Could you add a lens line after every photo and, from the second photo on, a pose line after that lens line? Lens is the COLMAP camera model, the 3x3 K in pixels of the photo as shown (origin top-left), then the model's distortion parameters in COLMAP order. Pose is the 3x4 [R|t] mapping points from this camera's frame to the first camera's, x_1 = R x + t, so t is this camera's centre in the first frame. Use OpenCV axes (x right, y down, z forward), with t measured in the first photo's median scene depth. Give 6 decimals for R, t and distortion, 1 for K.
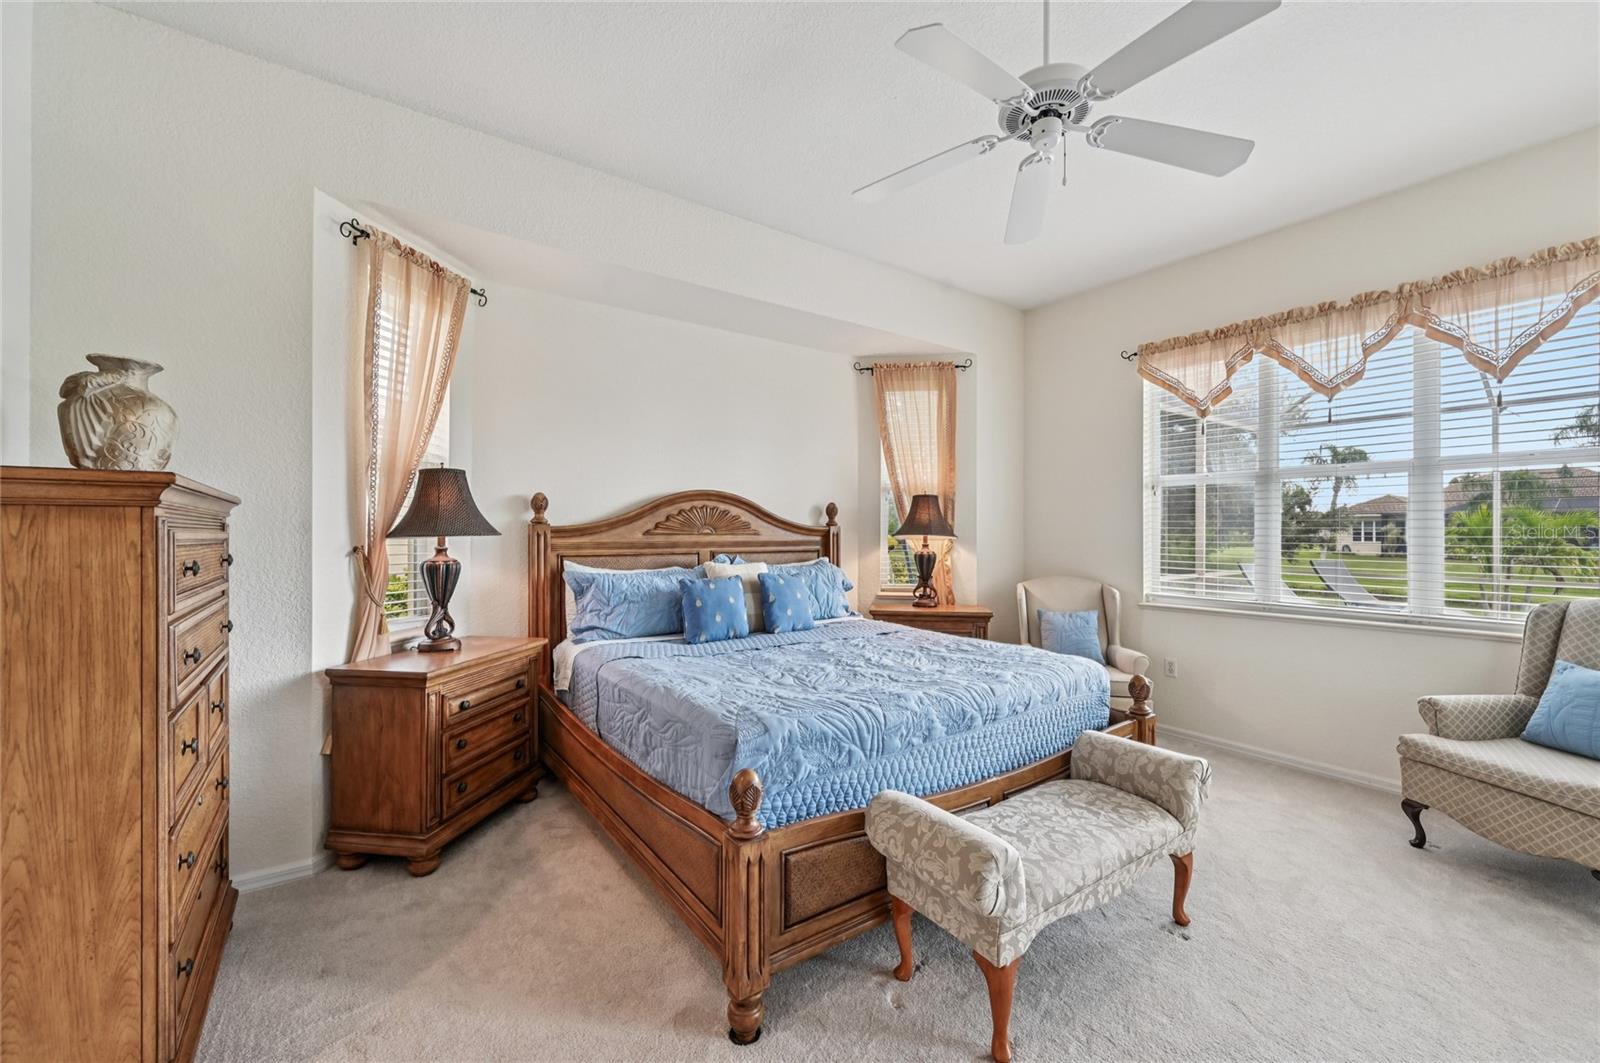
lens RADIAL K [[630.3, 0, 809.6], [0, 630.3, 527.4], [0, 0, 1]] dist [-0.001316, -0.000260]
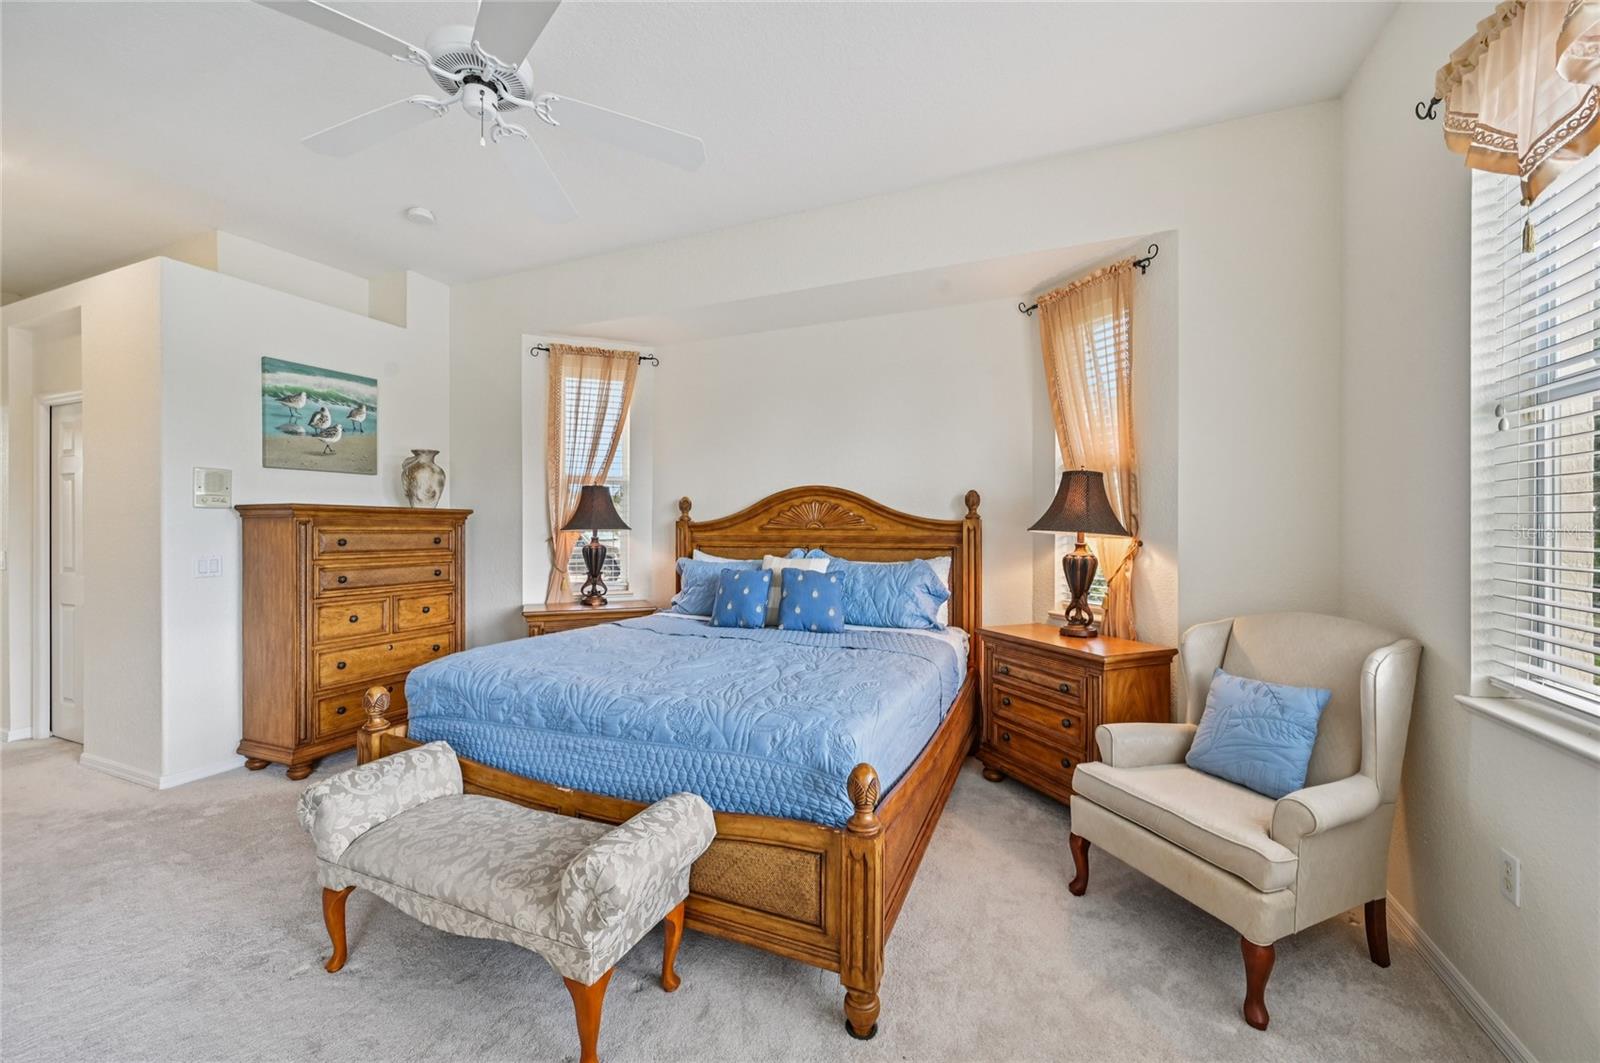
lens RADIAL K [[630.3, 0, 809.1], [0, 630.3, 535.6], [0, 0, 1]] dist [-0.001316, -0.000260]
pose [[0.521662, 0.011856, -0.853070, 0.789435], [0.007881, 0.999794, 0.018714, 0.002560], [0.853116, -0.016486, 0.521461, 0.508188]]
